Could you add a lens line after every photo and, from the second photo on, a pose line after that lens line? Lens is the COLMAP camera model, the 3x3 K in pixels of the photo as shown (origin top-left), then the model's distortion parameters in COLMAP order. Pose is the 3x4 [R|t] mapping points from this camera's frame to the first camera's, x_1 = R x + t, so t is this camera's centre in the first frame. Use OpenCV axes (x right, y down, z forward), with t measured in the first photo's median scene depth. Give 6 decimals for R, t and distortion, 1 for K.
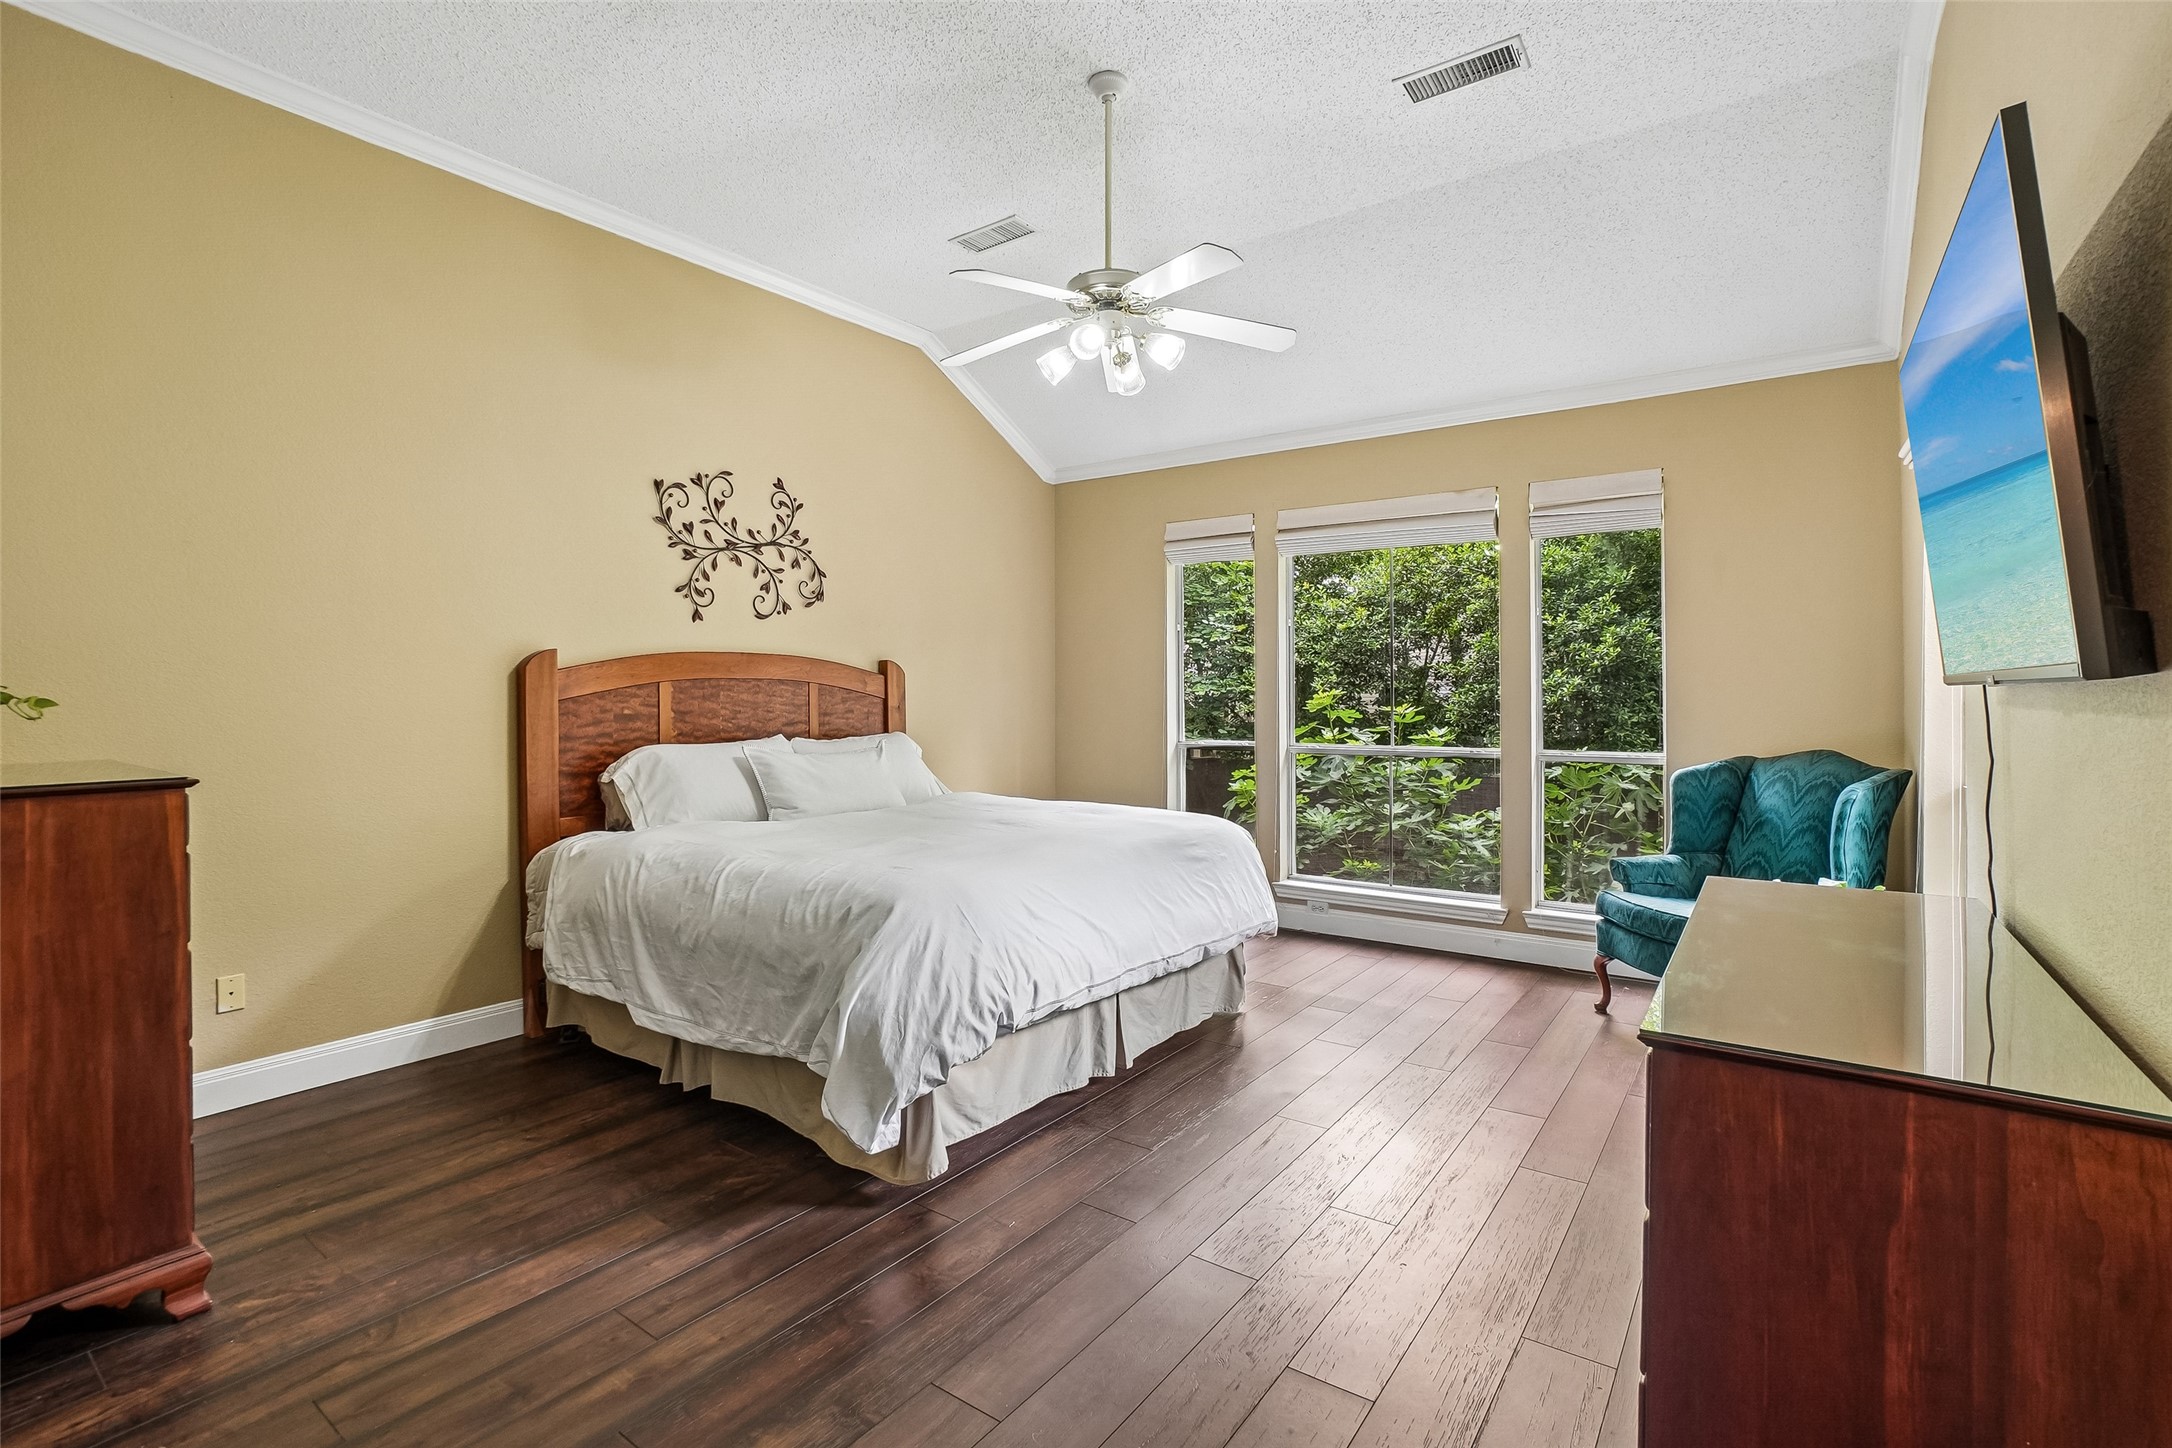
lens RADIAL K [[1014.5, 0, 1095.7], [0, 1014.5, 701.7], [0, 0, 1]] dist [-0.048474, 0.016525]
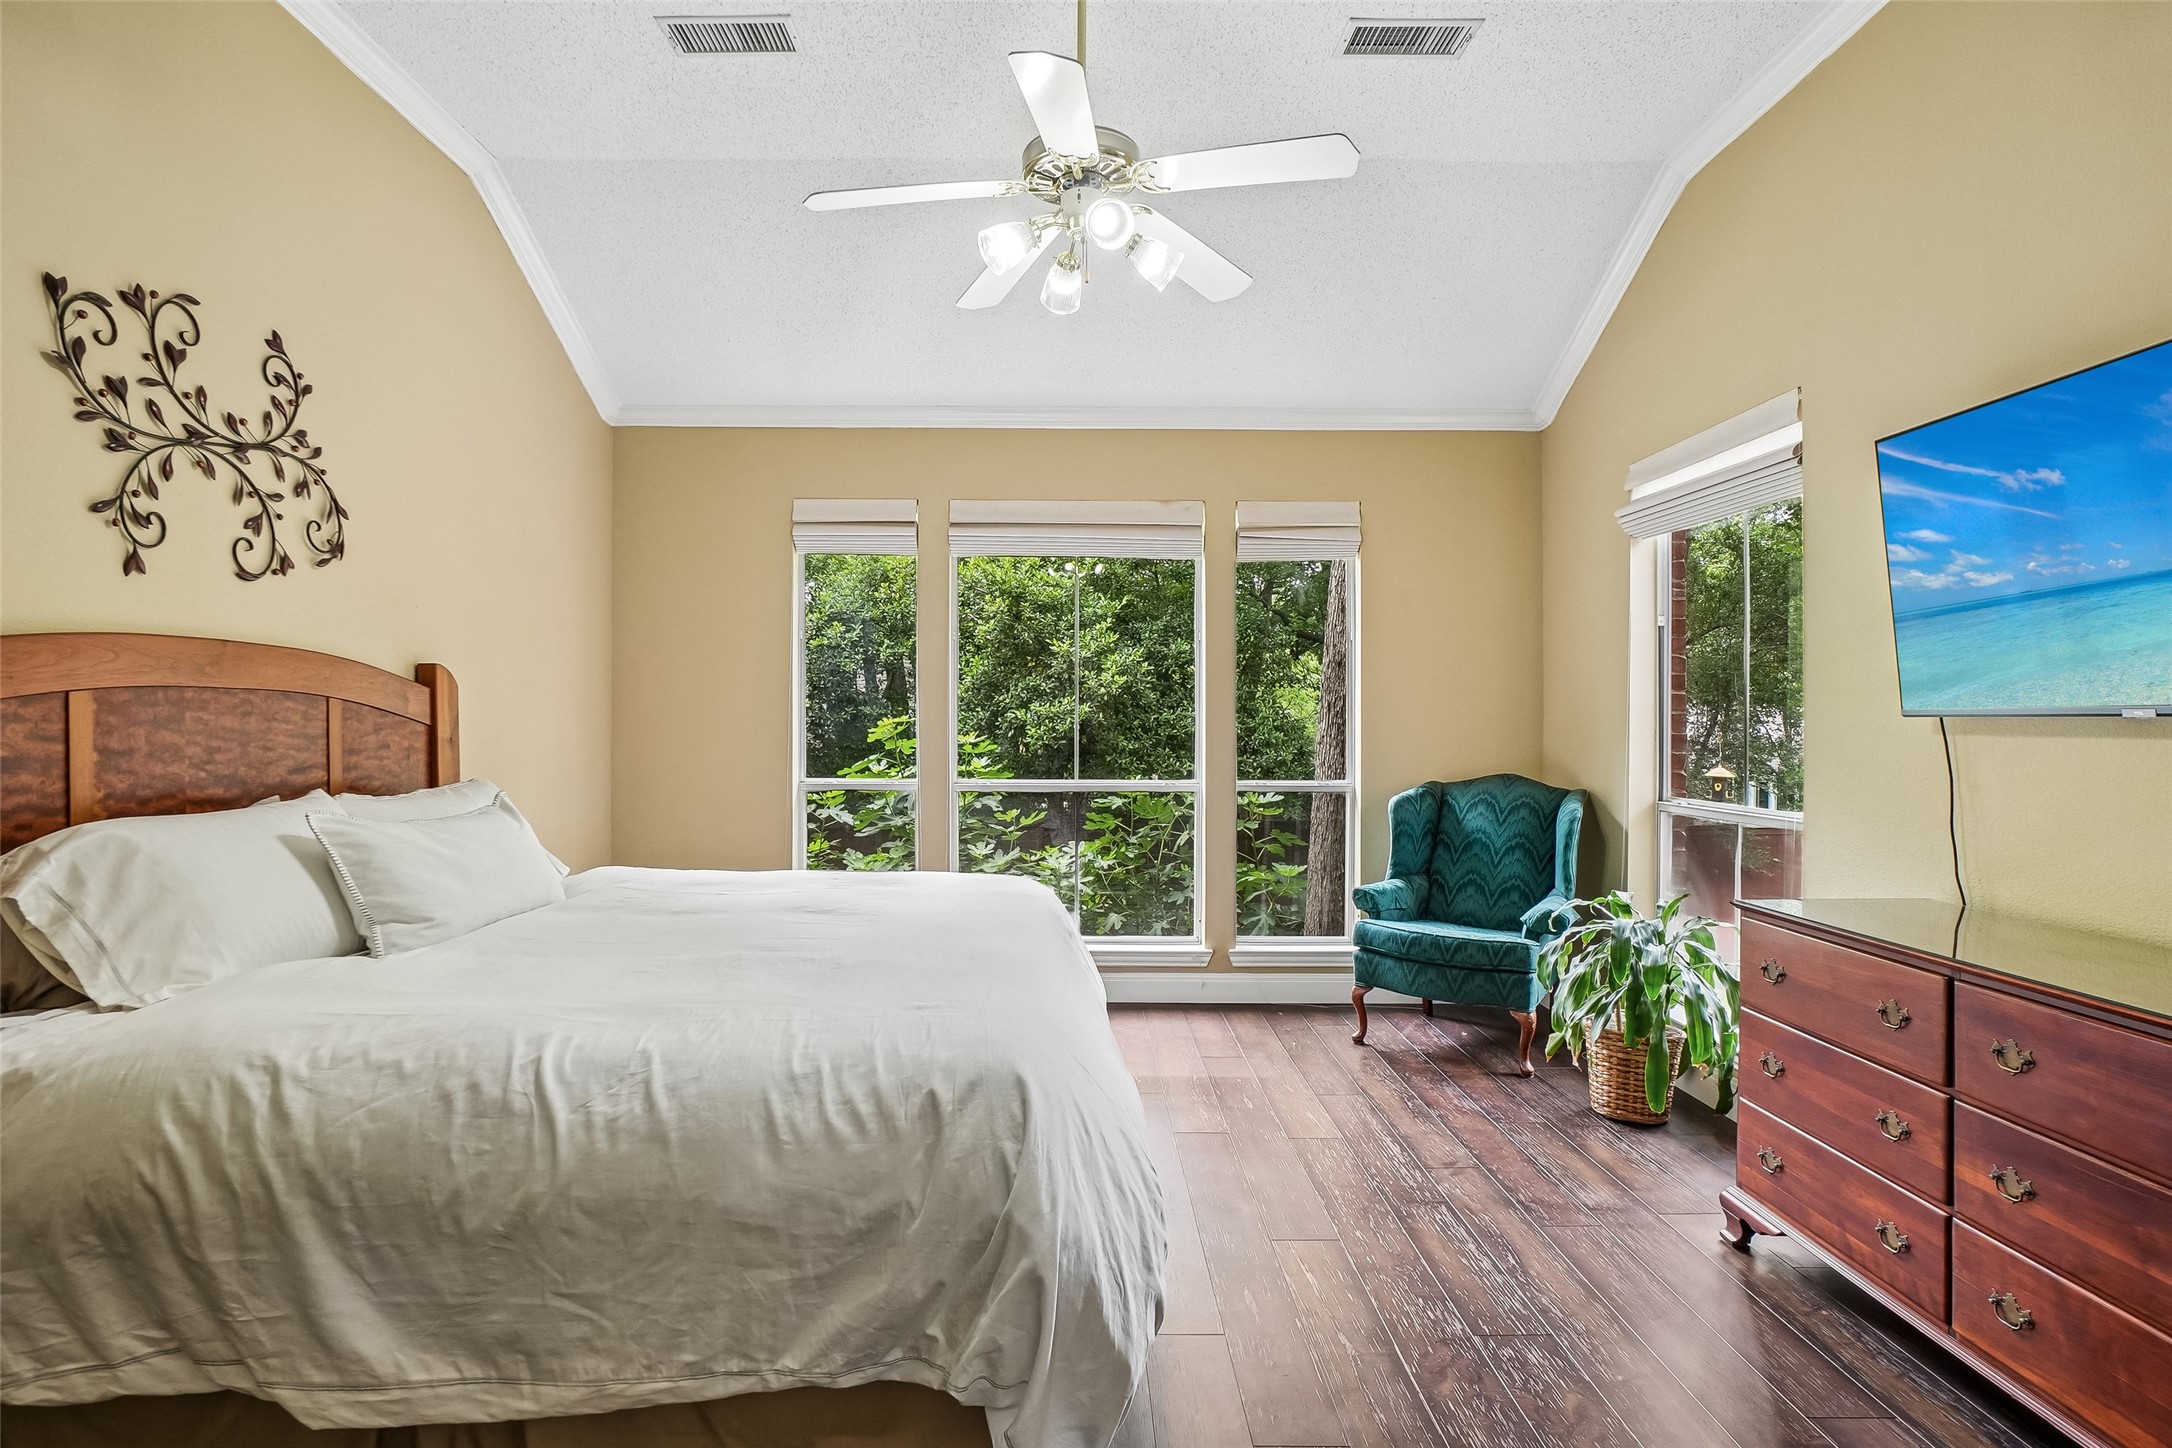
lens RADIAL K [[1090.5, 0, 1108.2], [0, 1090.5, 730.9], [0, 0, 1]] dist [-0.040979, 0.022227]
pose [[0.807723, -0.000745, 0.589562, -0.315763], [-0.000523, 0.999998, 0.001980, -0.001391], [-0.589562, -0.001908, 0.807721, 0.266435]]
